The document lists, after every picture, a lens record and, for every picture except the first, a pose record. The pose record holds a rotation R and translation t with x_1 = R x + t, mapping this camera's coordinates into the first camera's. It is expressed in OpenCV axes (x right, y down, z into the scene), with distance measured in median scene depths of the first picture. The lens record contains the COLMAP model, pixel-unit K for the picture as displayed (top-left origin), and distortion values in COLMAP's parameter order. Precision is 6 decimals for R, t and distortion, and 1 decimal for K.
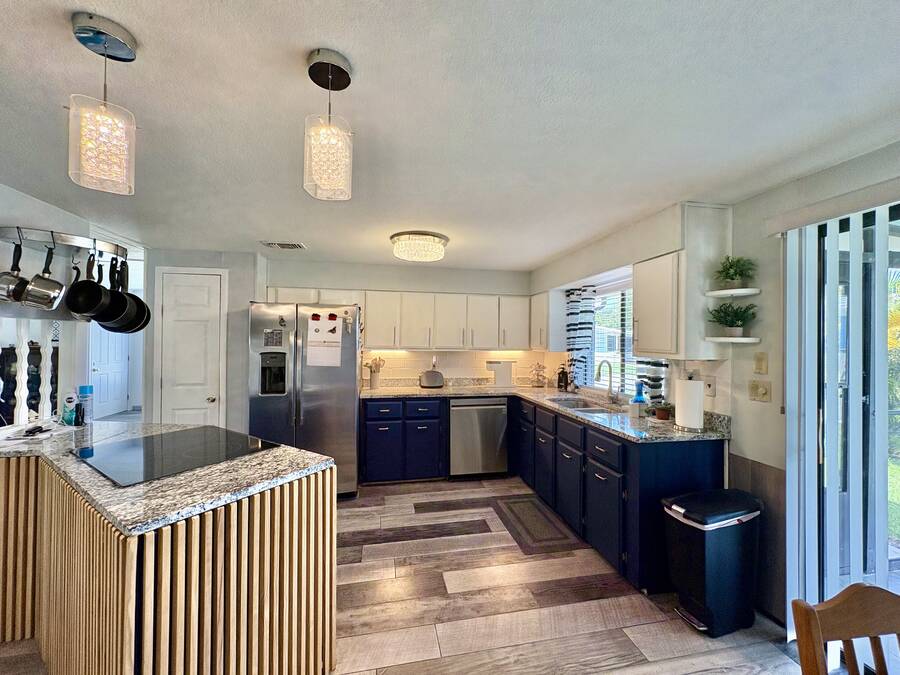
lens RADIAL K [[357.6, 0, 449.3], [0, 357.6, 338.5], [0, 0, 1]] dist [-0.001818, -0.000169]
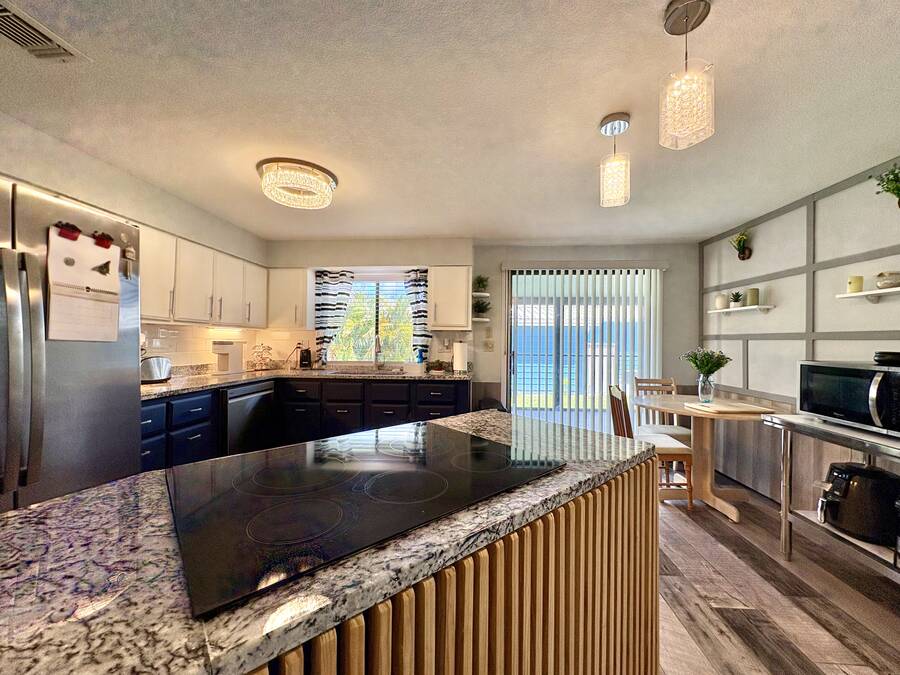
lens RADIAL K [[357.6, 0, 449.3], [0, 357.6, 338.5], [0, 0, 1]] dist [-0.001818, -0.000169]
pose [[0.269052, 0.005105, 0.963112, -0.604108], [-0.015396, 0.999881, -0.000998, 0.060133], [-0.963003, -0.014560, 0.269098, 0.375576]]
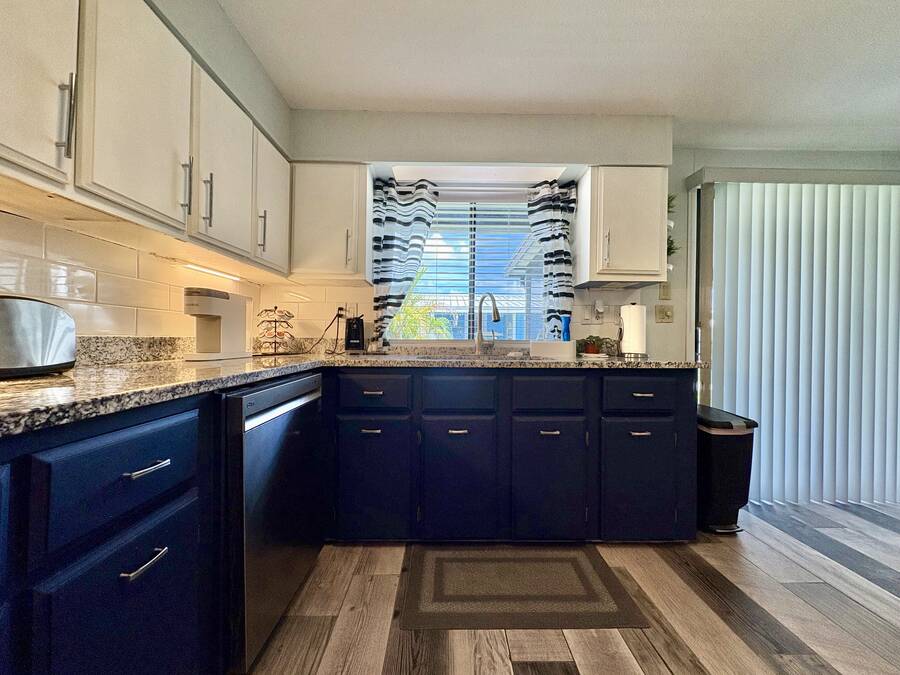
lens RADIAL K [[358.2, 0, 450.5], [0, 358.2, 338.4], [0, 0, 1]] dist [-0.008545, -0.000156]
pose [[0.179173, -0.006296, 0.983798, -0.238409], [-0.016293, 0.999823, 0.009365, 0.127013], [-0.983683, -0.017707, 0.179038, 0.828968]]
